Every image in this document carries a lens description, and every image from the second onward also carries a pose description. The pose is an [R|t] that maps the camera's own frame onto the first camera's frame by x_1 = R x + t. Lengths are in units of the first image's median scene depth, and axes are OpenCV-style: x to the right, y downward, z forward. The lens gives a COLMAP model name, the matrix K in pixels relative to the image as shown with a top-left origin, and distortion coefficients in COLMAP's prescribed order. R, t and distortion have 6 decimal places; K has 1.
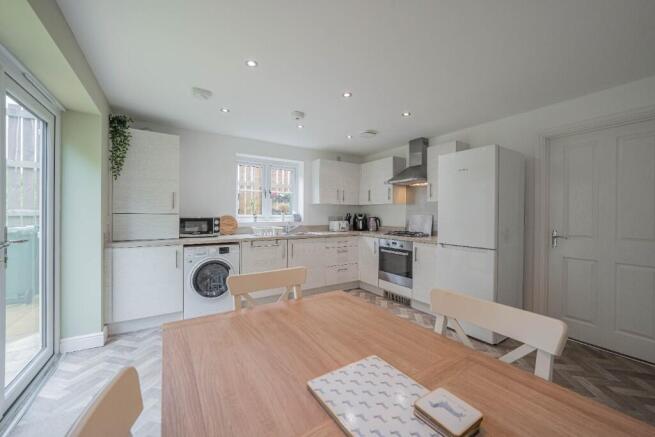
lens RADIAL K [[254.1, 0, 327.5], [0, 254.1, 218.5], [0, 0, 1]] dist [0.000243, 0.000001]
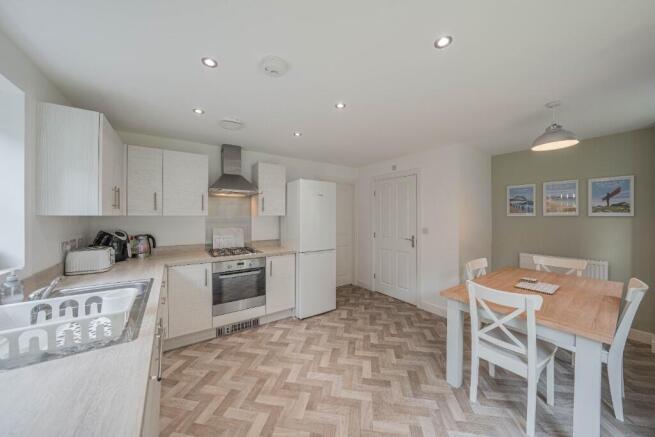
lens RADIAL K [[226.9, 0, 327.2], [0, 226.9, 215.0], [0, 0, 1]] dist [-0.007220, 0.000164]
pose [[-0.036696, -0.004503, 0.999316, -0.491230], [0.009397, 0.999944, 0.004851, -0.065615], [-0.999282, 0.009569, -0.036651, 0.706411]]
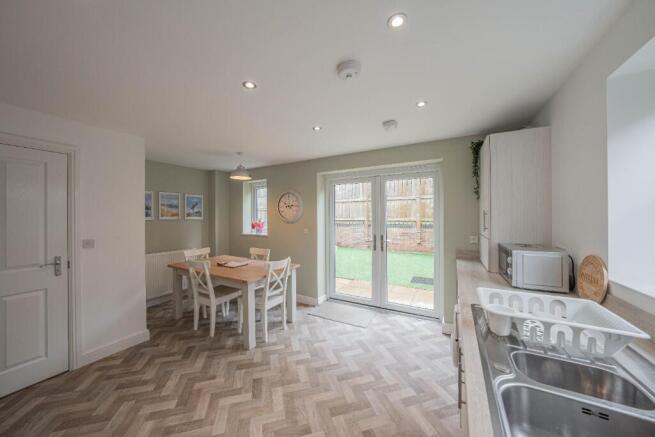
lens RADIAL K [[226.9, 0, 327.2], [0, 226.9, 215.0], [0, 0, 1]] dist [-0.007220, 0.000164]
pose [[-0.885230, -0.004285, -0.465134, 0.115147], [-0.004677, 0.999989, -0.000311, -0.074071], [0.465130, 0.001900, -0.885240, 1.106490]]
